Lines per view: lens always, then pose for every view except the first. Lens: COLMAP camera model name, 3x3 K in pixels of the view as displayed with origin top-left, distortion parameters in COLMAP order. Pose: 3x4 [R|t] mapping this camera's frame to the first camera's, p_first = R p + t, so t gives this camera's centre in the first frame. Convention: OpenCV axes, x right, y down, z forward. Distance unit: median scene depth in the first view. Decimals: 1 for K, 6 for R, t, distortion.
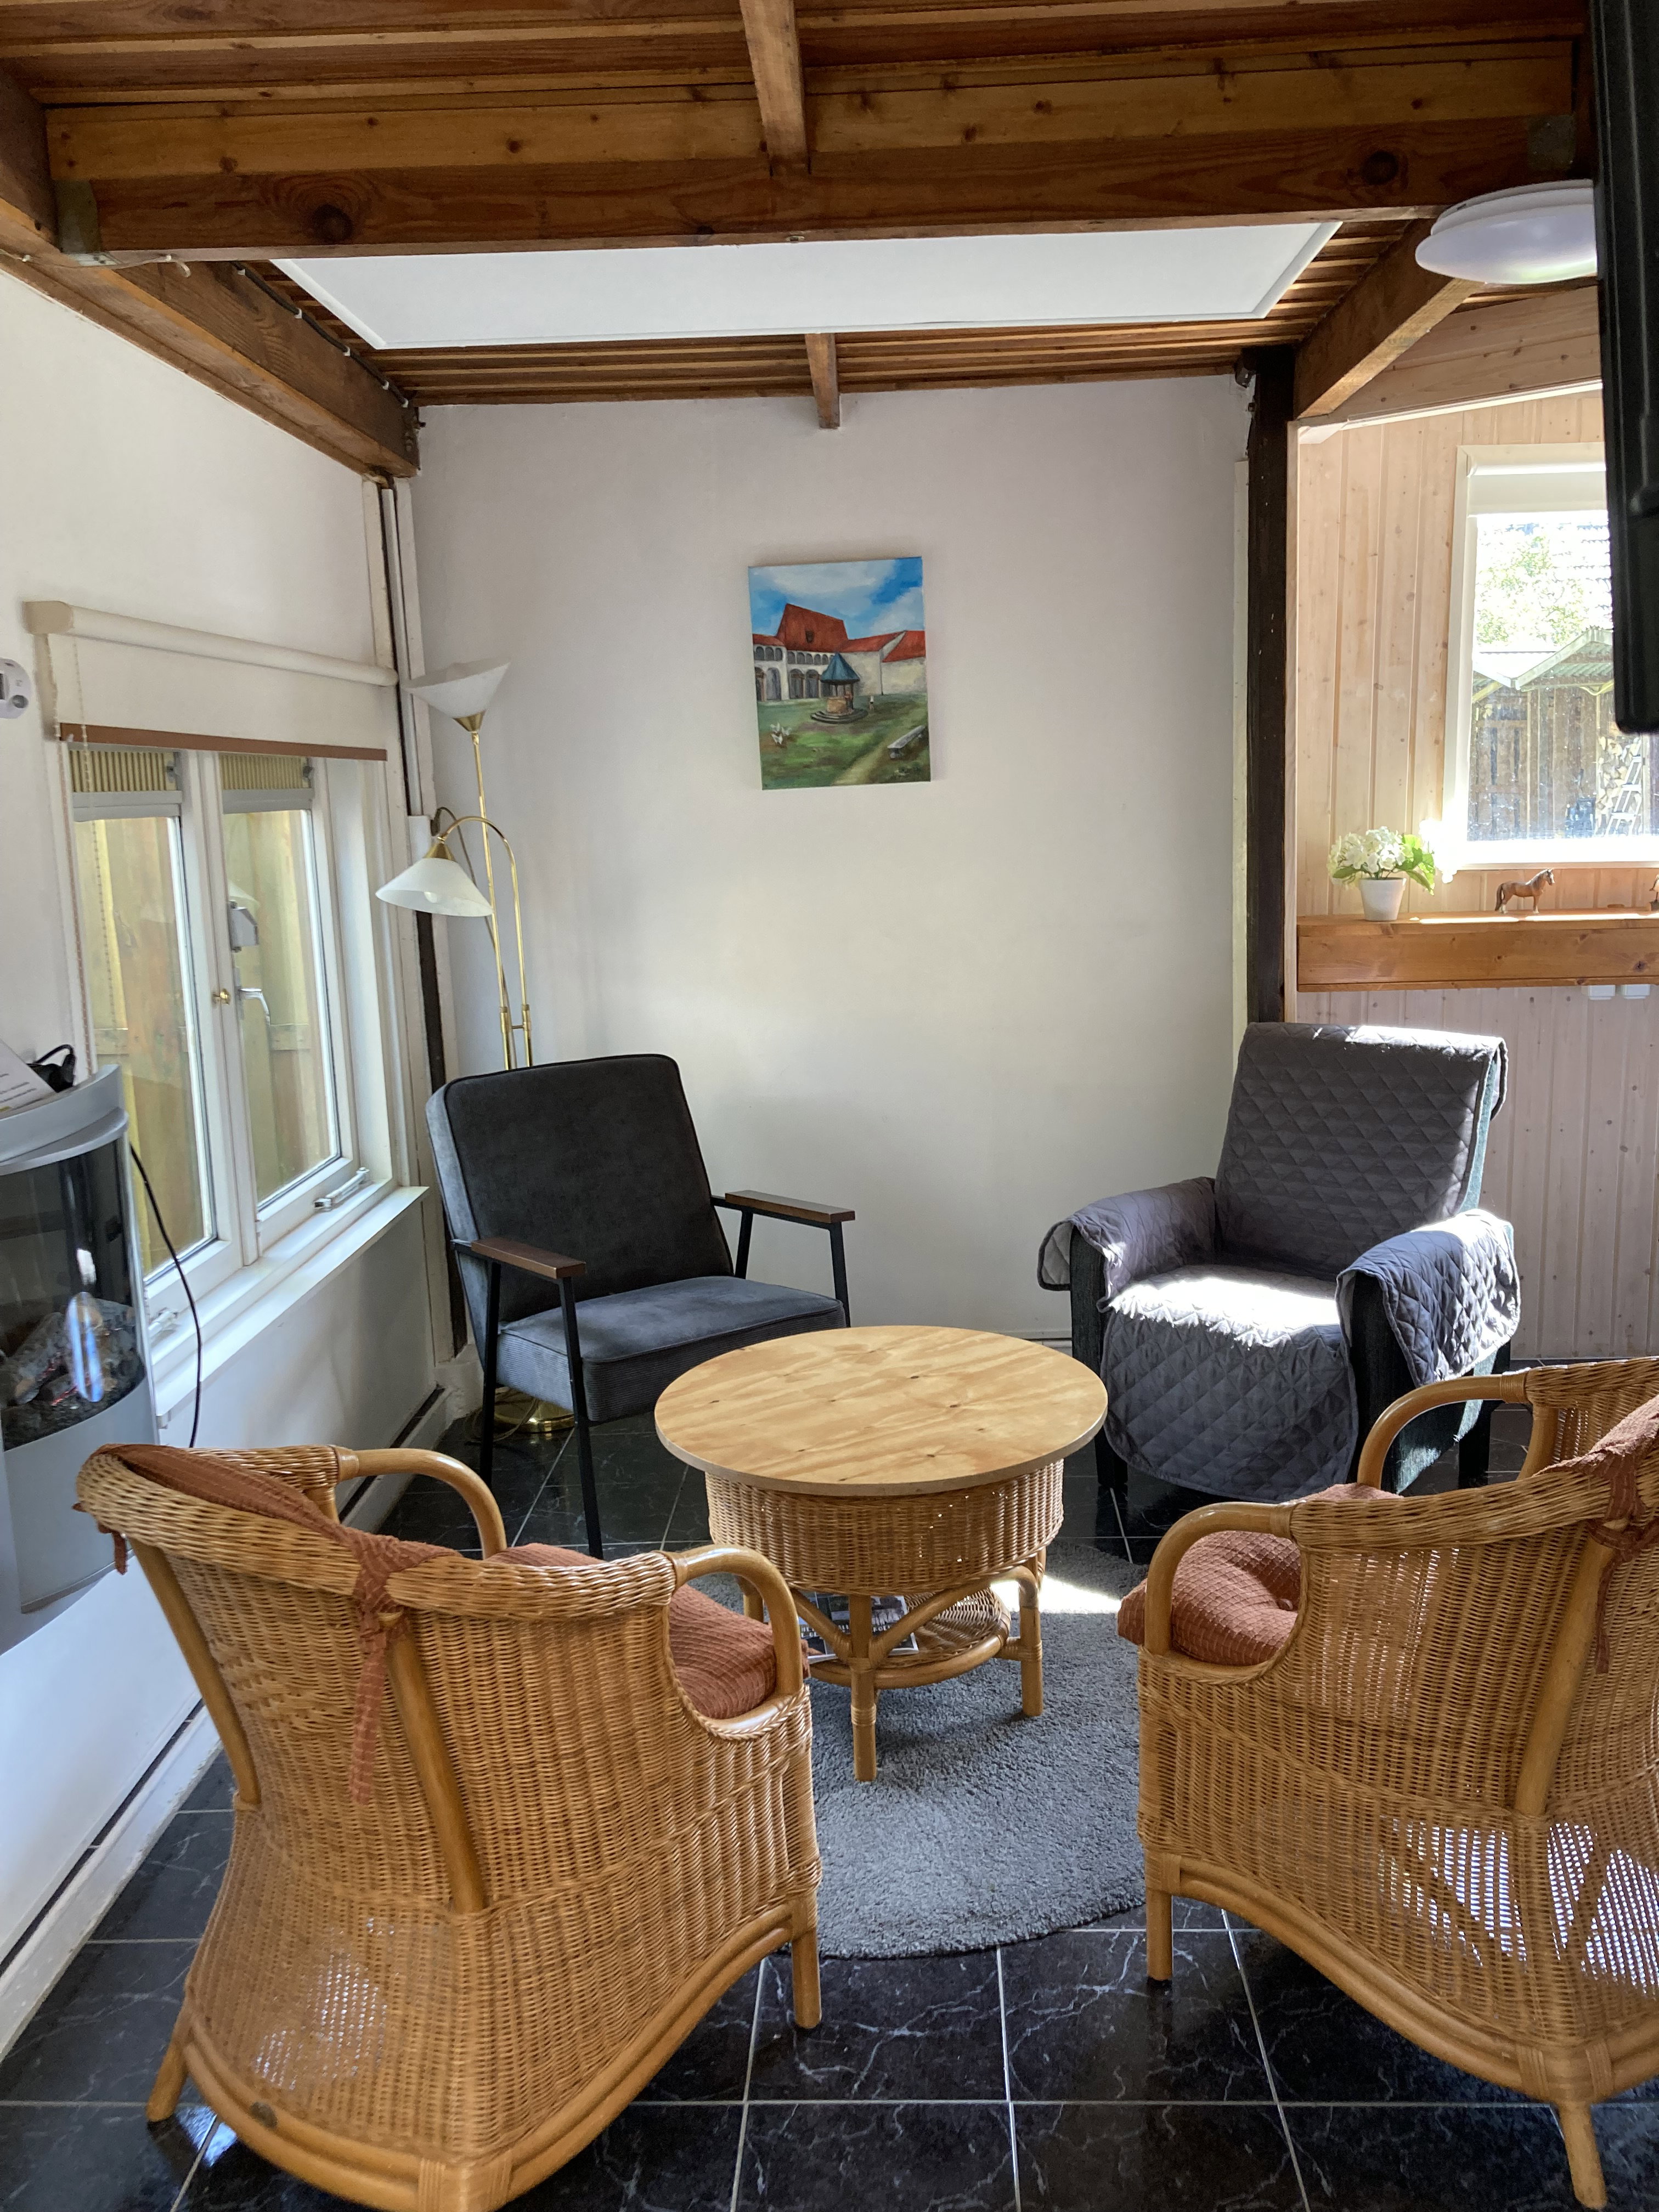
lens RADIAL K [[1824.4, 0, 832.5], [0, 1824.4, 1080.8], [0, 0, 1]] dist [0.002956, 0.046247]
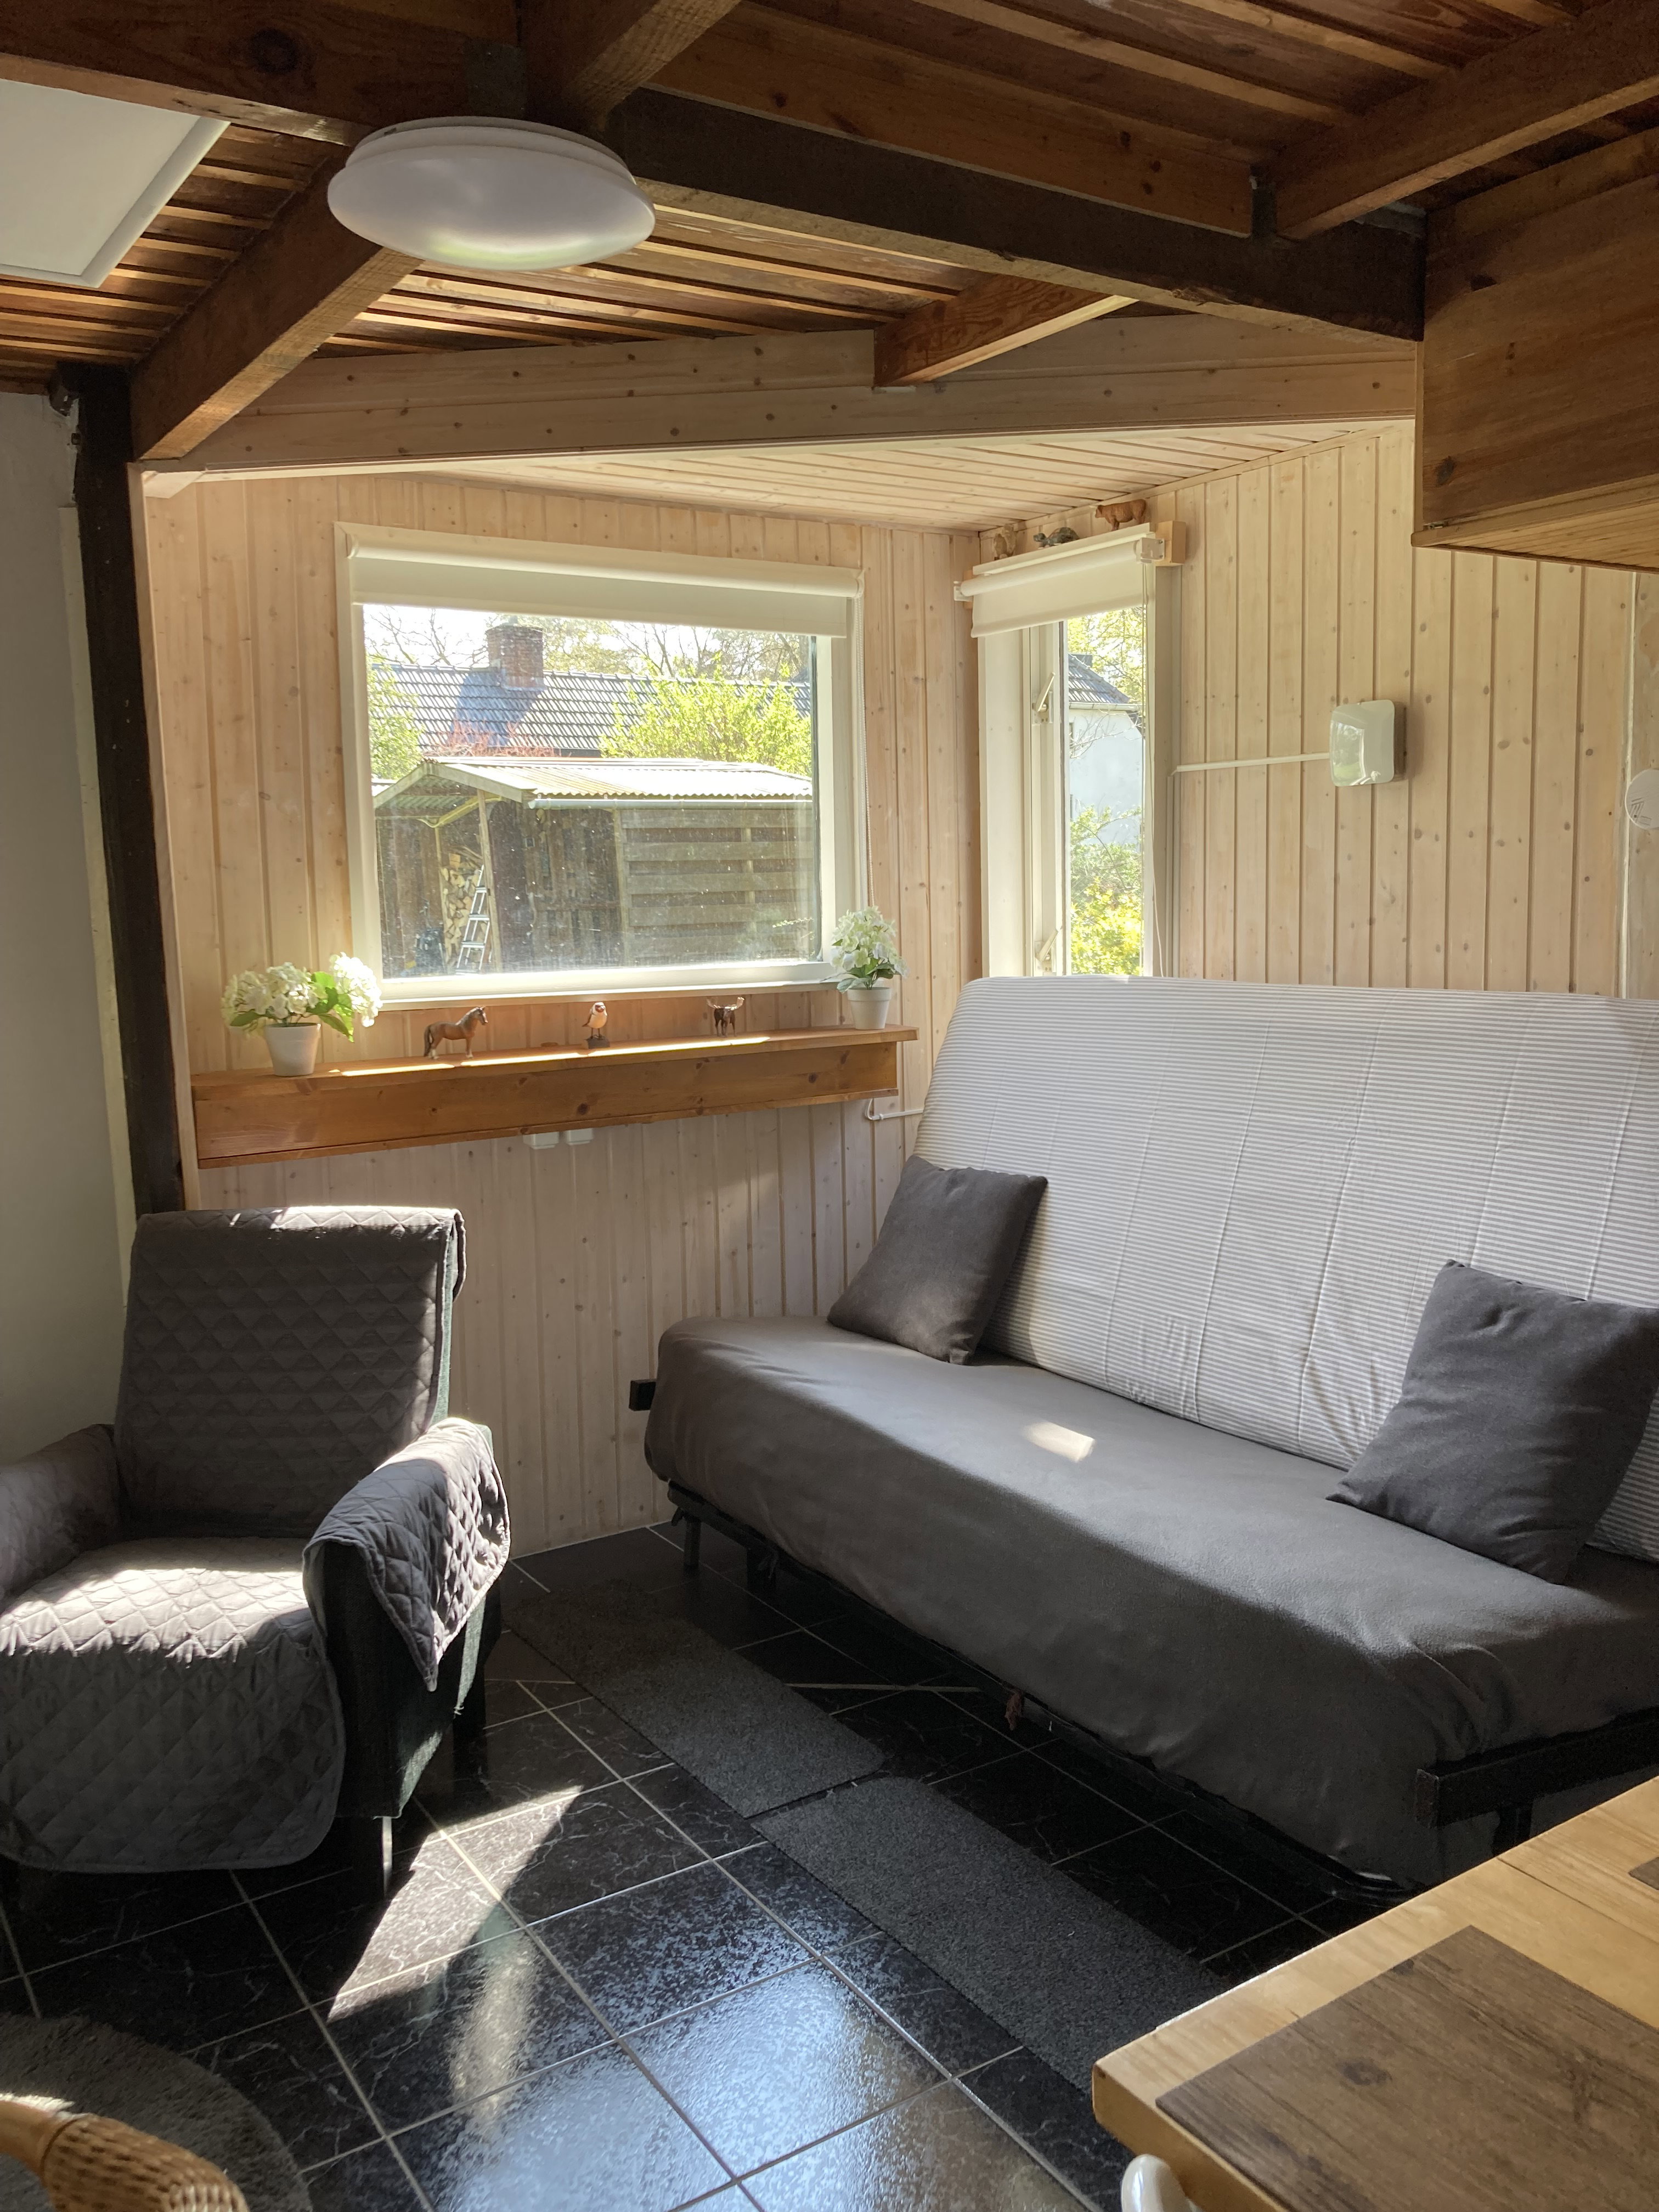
lens RADIAL K [[1824.4, 0, 832.5], [0, 1824.4, 1080.8], [0, 0, 1]] dist [0.002956, 0.046247]
pose [[0.815505, -0.057509, 0.575885, 0.025603], [0.098224, 0.994368, -0.039796, -0.031777], [-0.570354, 0.089020, 0.816561, 0.208611]]
